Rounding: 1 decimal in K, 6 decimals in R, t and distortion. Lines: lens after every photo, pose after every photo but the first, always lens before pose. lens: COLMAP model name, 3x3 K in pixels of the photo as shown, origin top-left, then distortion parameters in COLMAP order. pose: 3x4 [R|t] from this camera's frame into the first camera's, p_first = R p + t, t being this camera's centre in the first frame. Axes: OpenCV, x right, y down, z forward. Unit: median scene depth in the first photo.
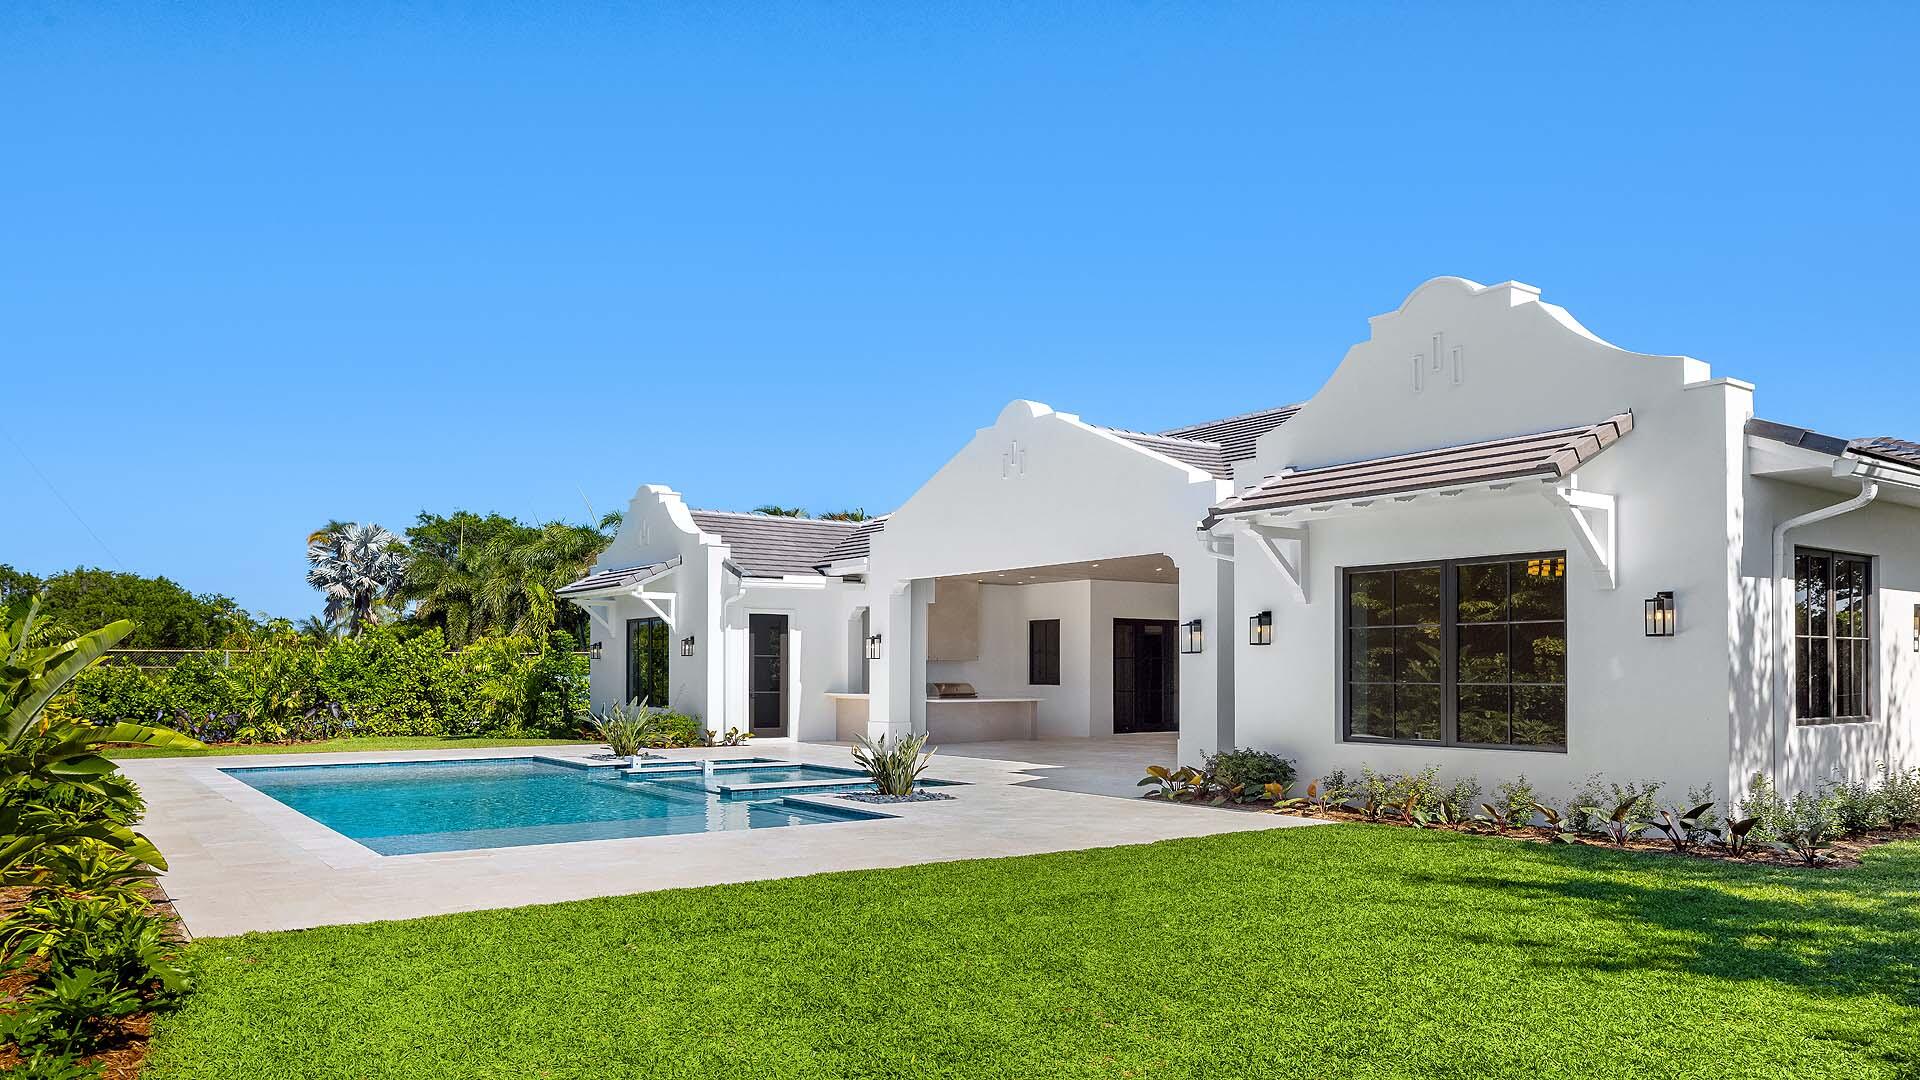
lens RADIAL K [[1341.8, 0, 953.2], [0, 1341.8, 592.9], [0, 0, 1]] dist [-0.015651, -0.002963]
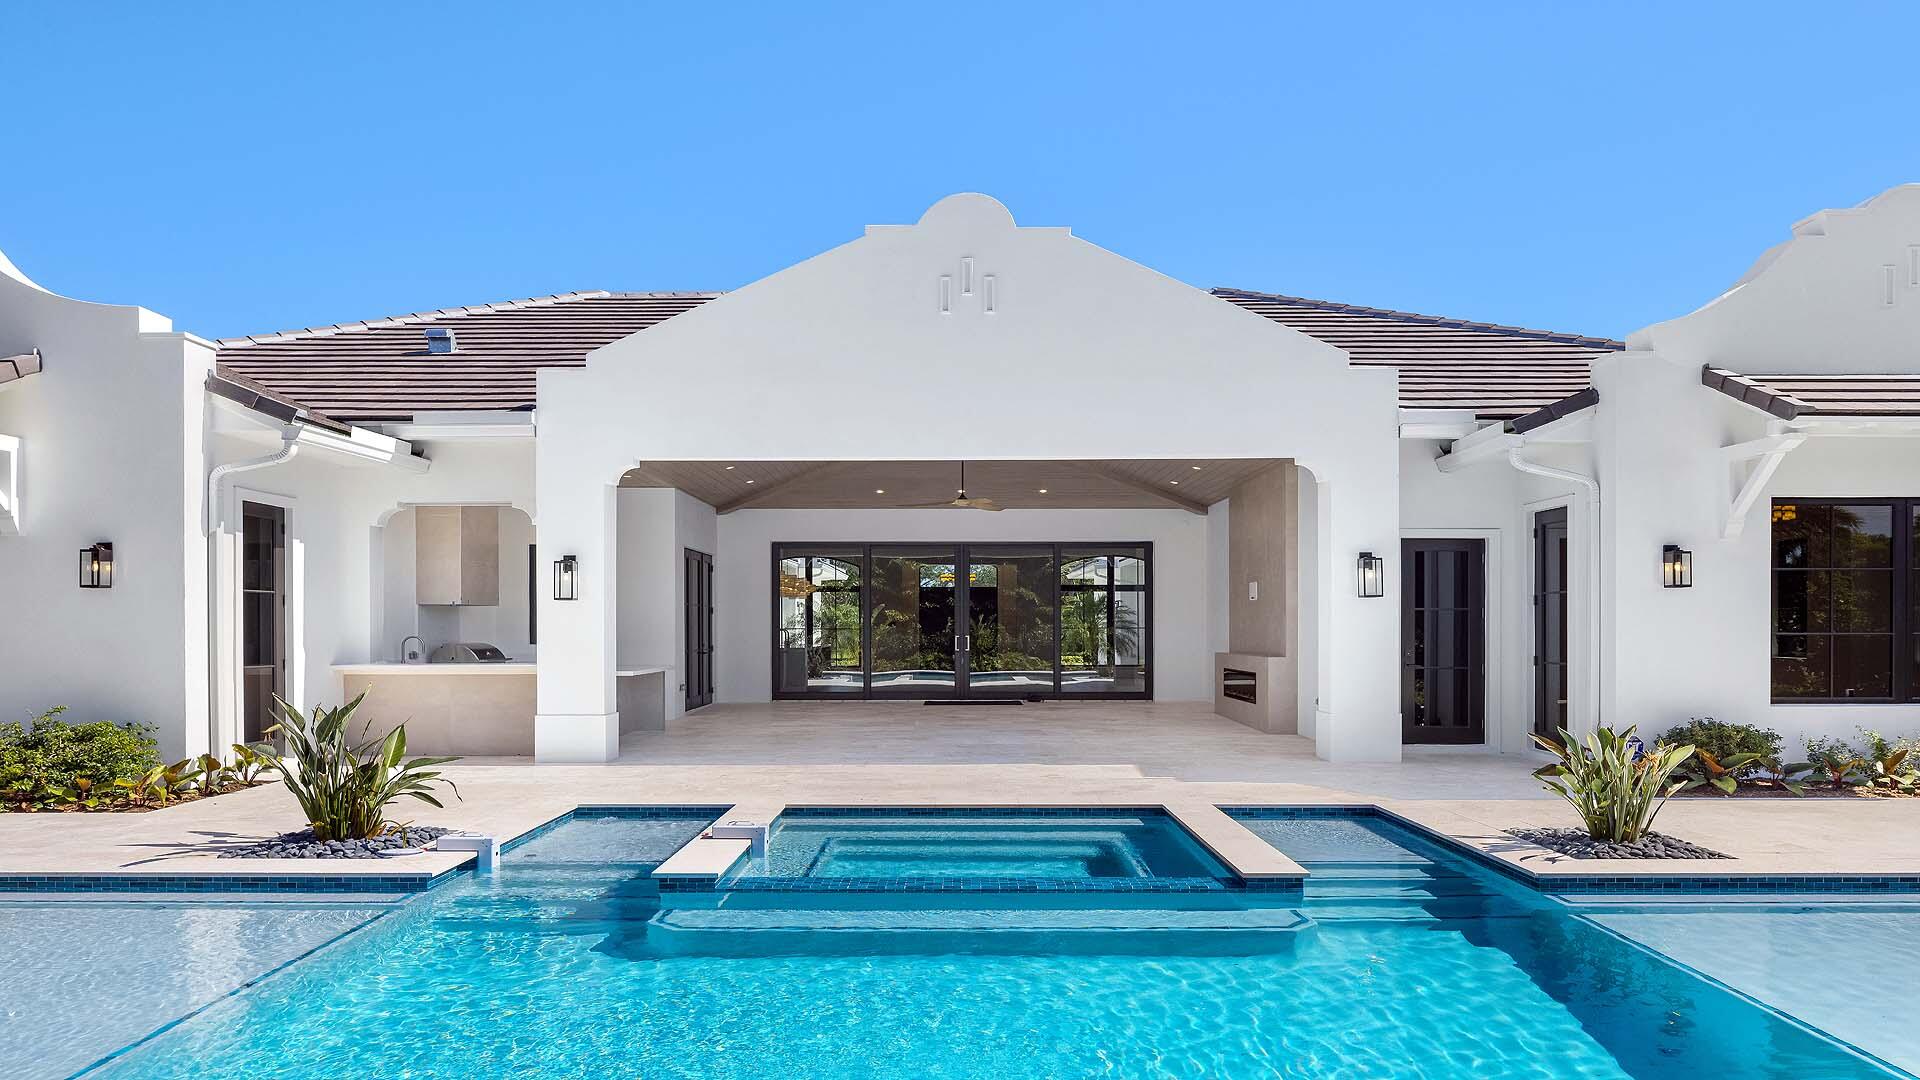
lens RADIAL K [[1385.1, 0, 960.0], [0, 1385.1, 540.0], [0, 0, 1]] dist [-0.007309, -0.003009]
pose [[0.582050, 0.047456, 0.811767, -0.543905], [-0.046841, 0.998595, -0.024792, 0.041054], [-0.811803, -0.023594, 0.583455, 0.706455]]
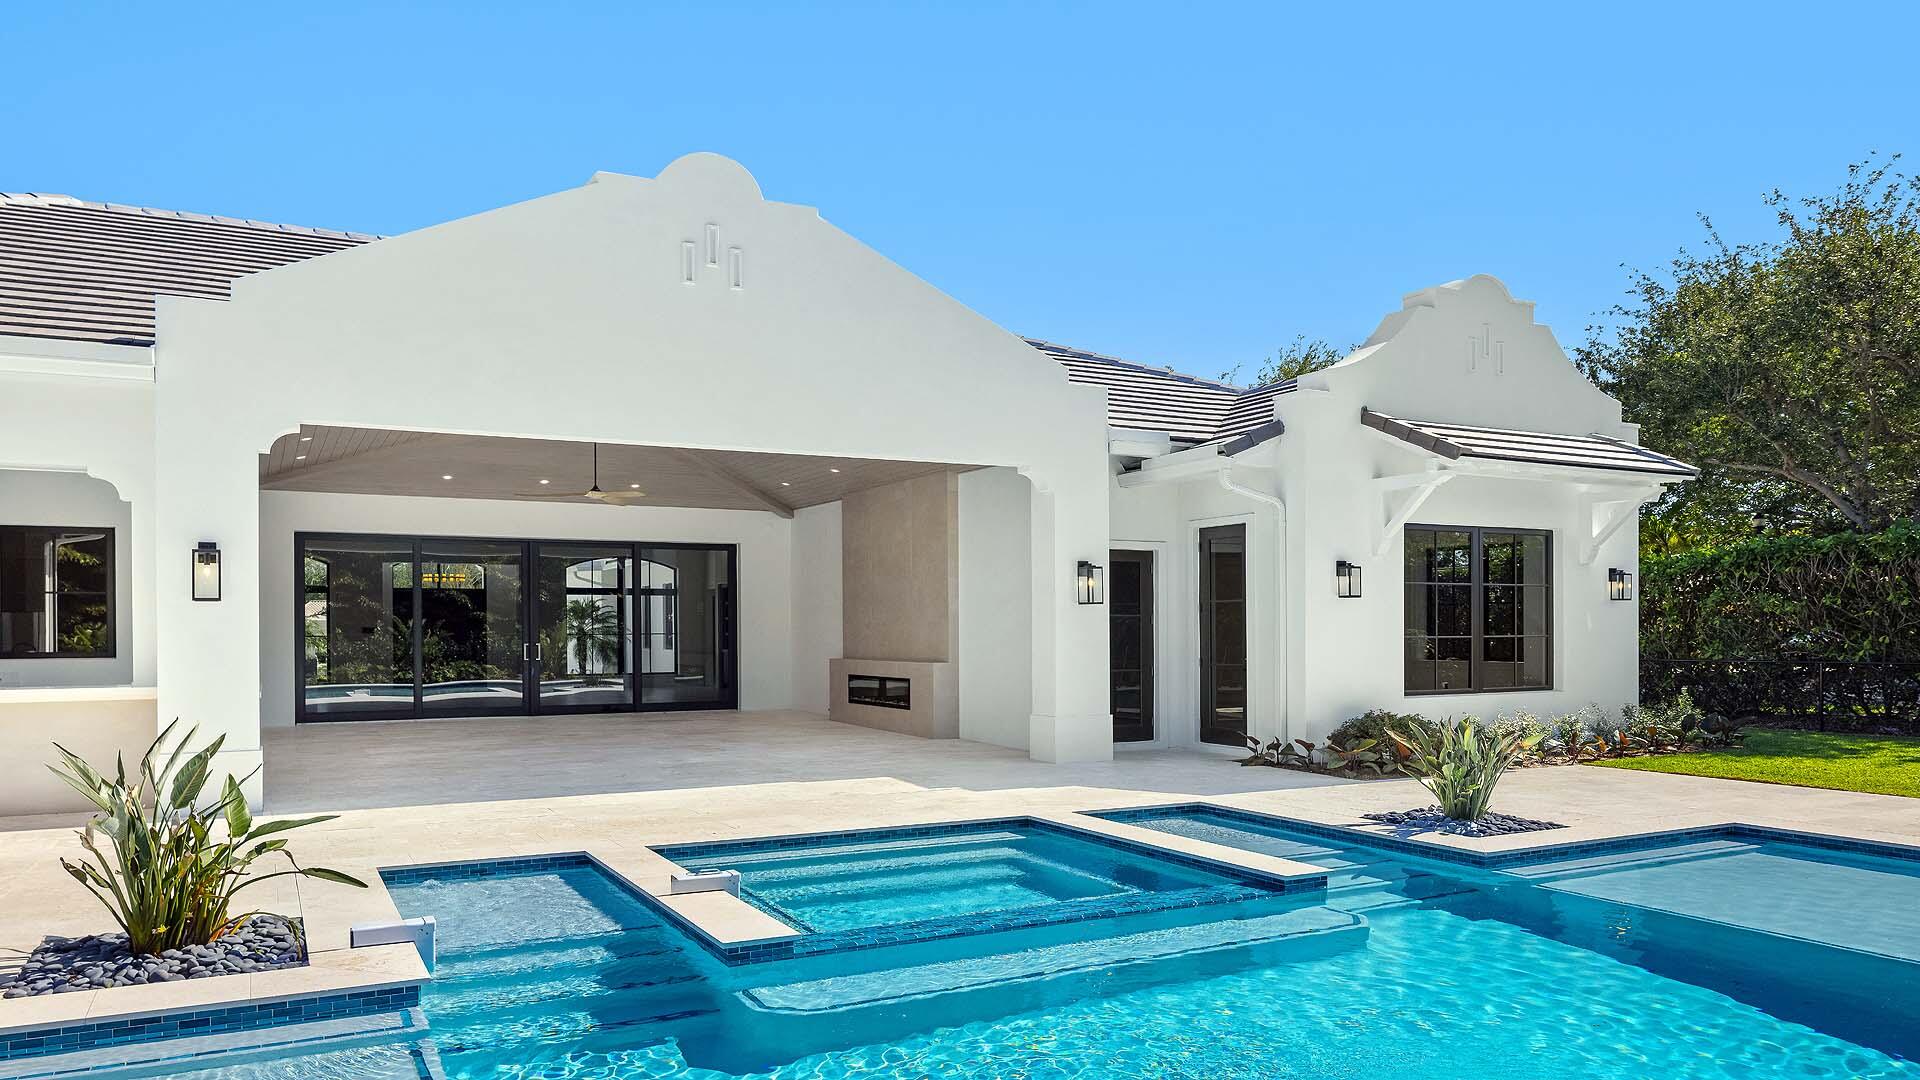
lens RADIAL K [[1385.1, 0, 960.0], [0, 1385.1, 540.0], [0, 0, 1]] dist [-0.007309, -0.003009]
pose [[0.102078, 0.060600, 0.992929, -0.591808], [-0.055563, 0.996932, -0.055133, 0.054015], [-0.993223, -0.049542, 0.105132, 0.954547]]
